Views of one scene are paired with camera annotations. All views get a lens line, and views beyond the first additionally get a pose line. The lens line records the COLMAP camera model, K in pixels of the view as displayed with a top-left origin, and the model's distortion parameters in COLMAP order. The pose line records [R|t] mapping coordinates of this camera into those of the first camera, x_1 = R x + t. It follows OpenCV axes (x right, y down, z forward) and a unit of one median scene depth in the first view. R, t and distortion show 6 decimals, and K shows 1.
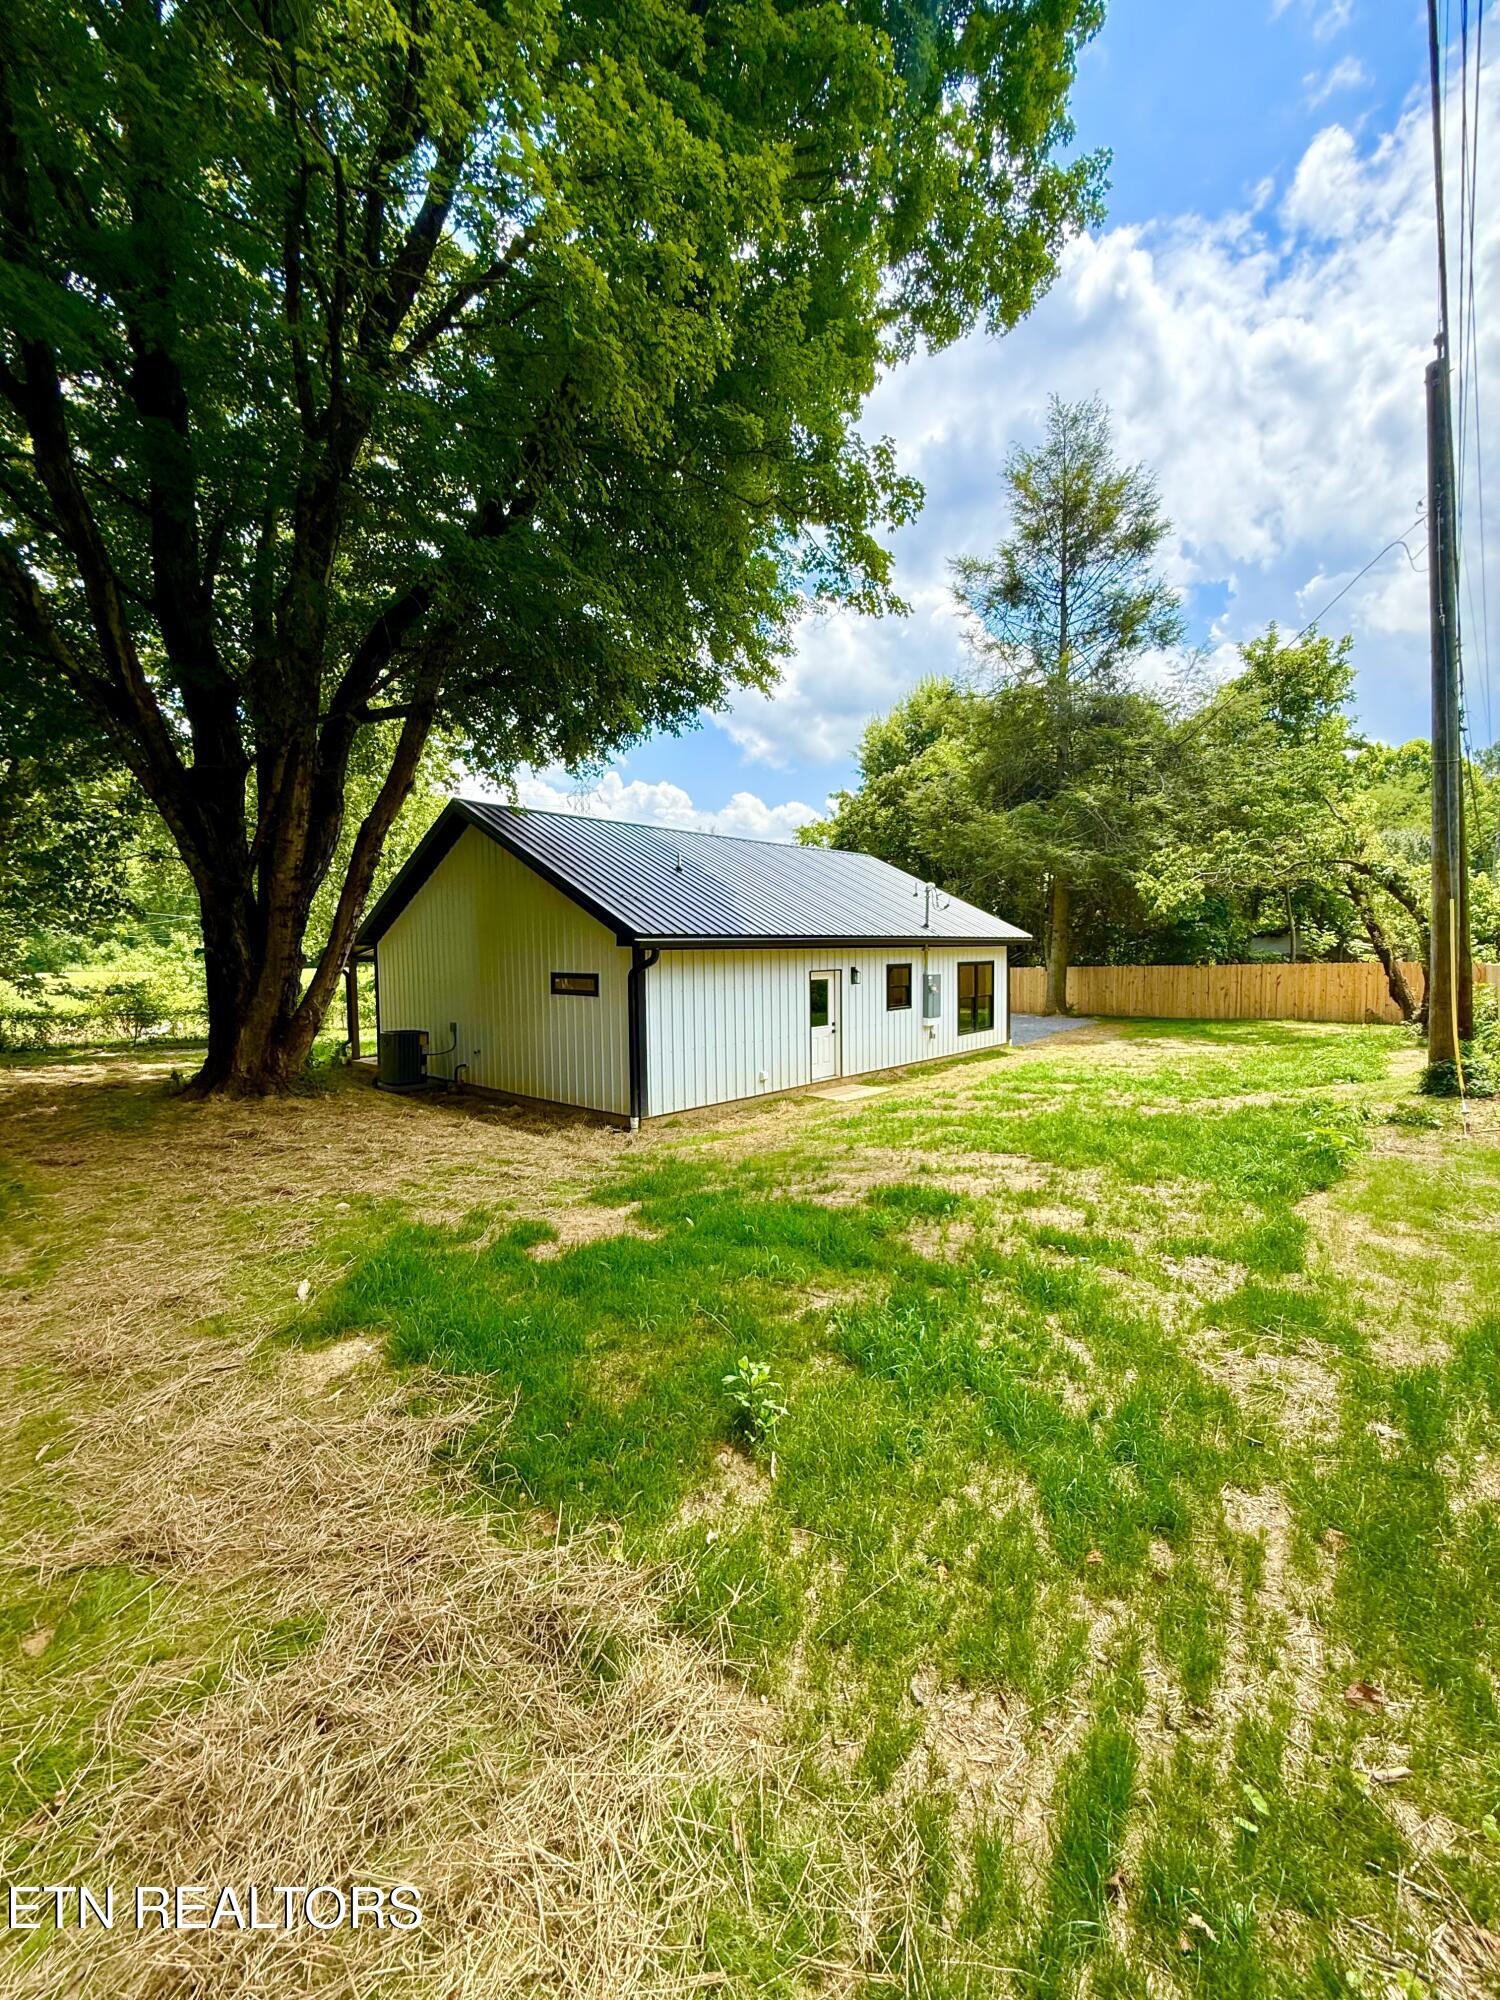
lens RADIAL K [[817.0, 0, 749.3], [0, 817.0, 992.4], [0, 0, 1]] dist [-0.001250, 0.000064]
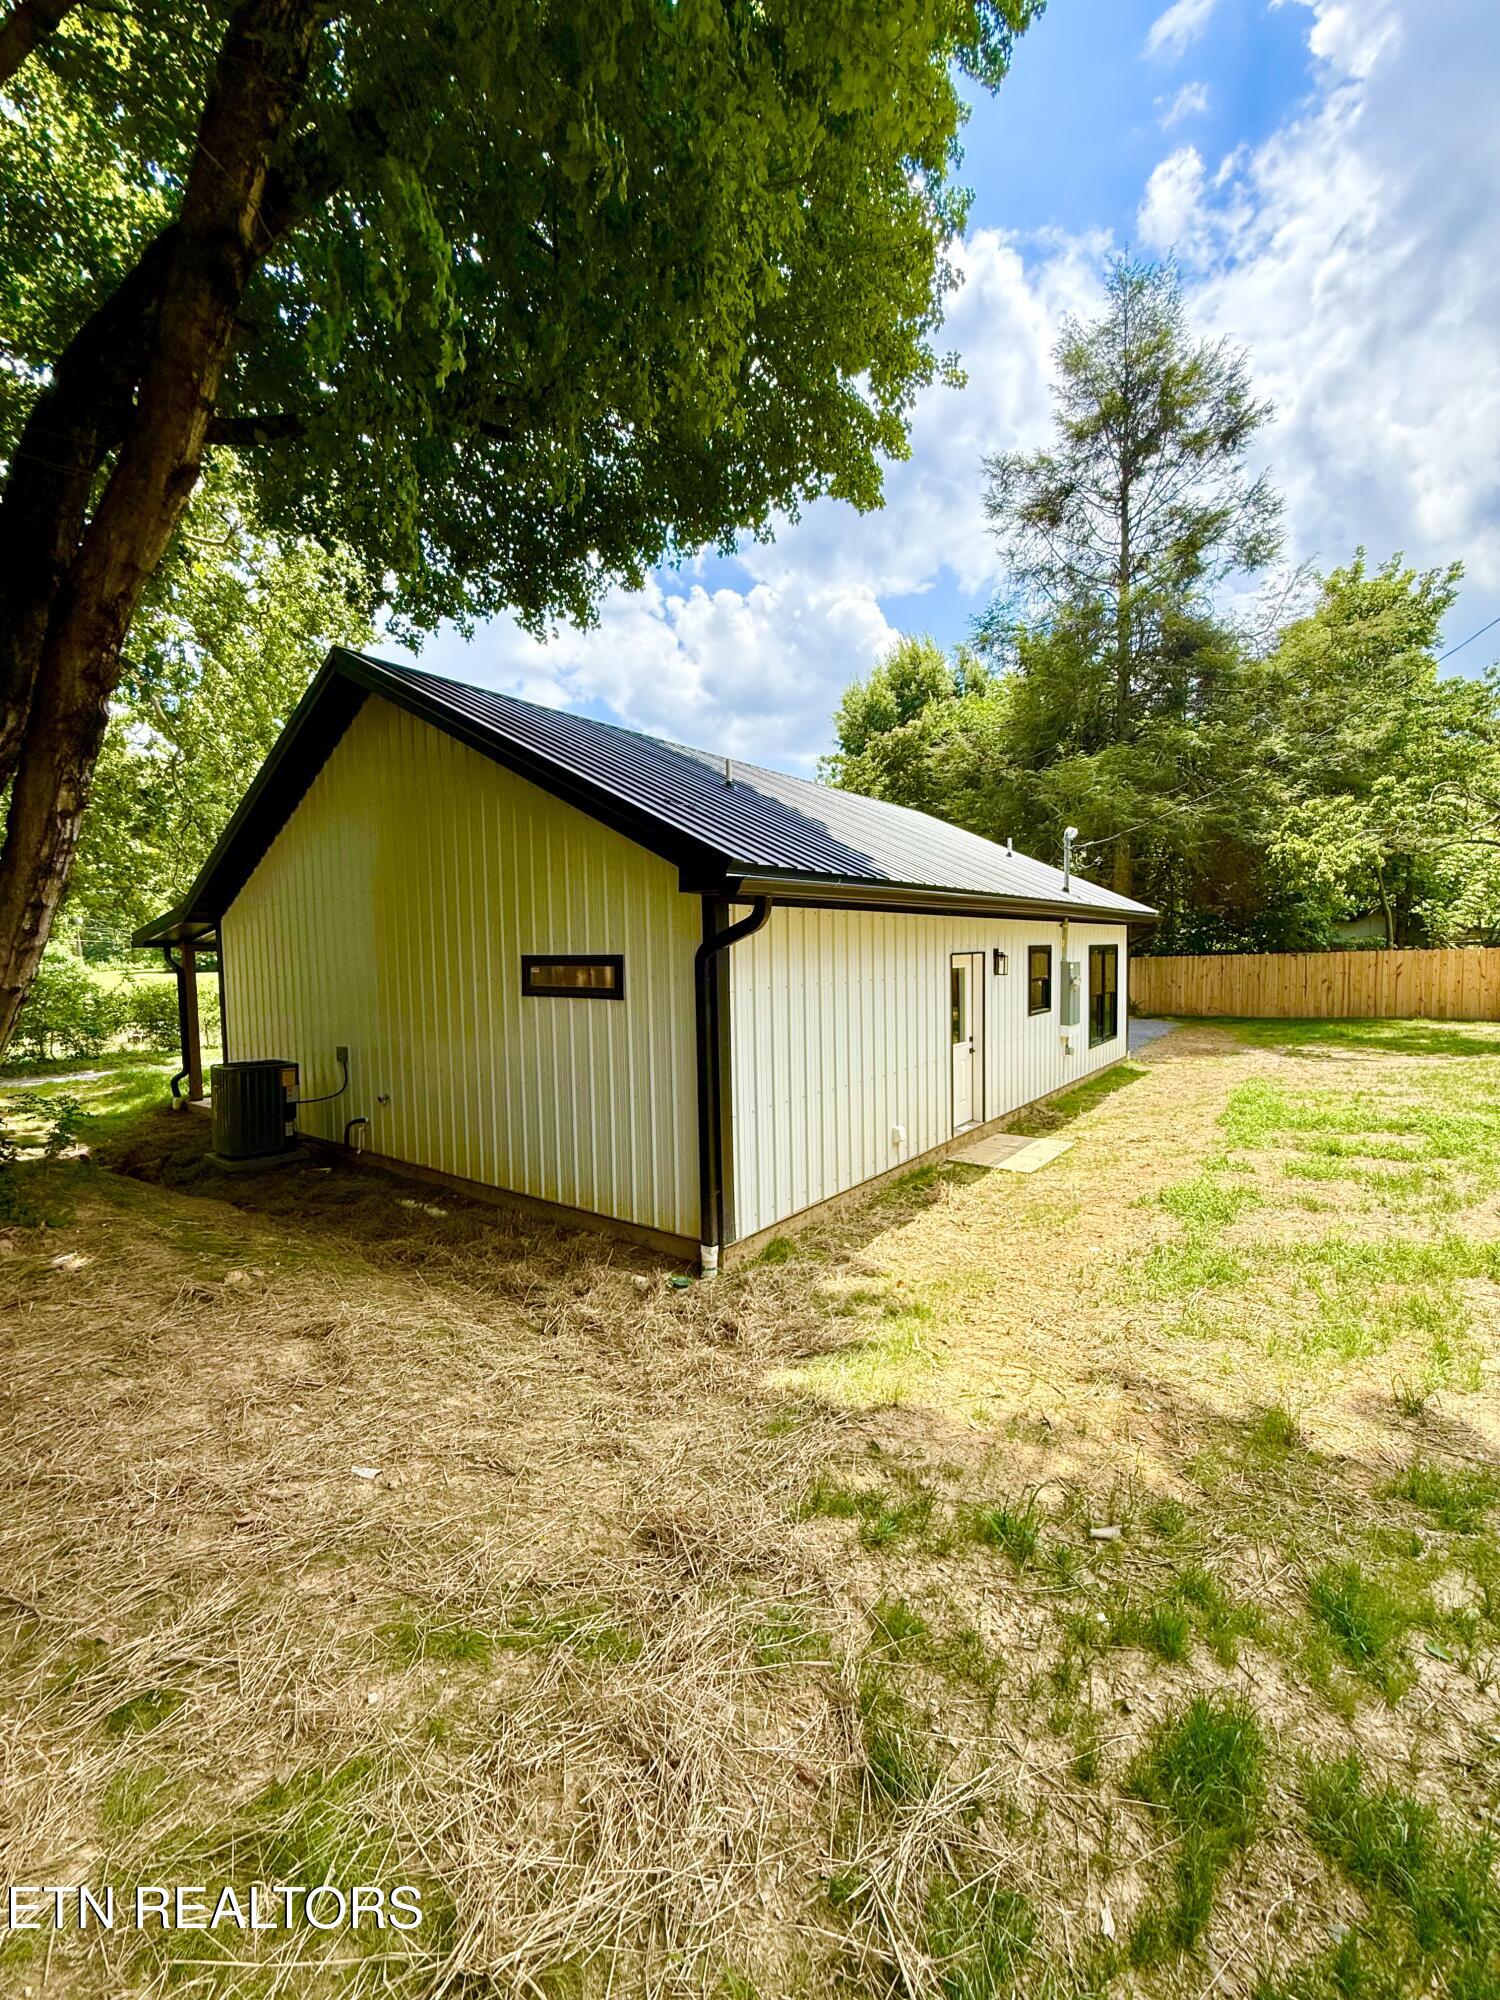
lens RADIAL K [[817.0, 0, 751.9], [0, 817.0, 1001.0], [0, 0, 1]] dist [-0.001250, 0.000064]
pose [[0.996298, -0.010351, 0.085338, -0.090585], [0.009456, 0.999896, 0.010888, 0.000838], [-0.085442, -0.010041, 0.996293, 0.295155]]
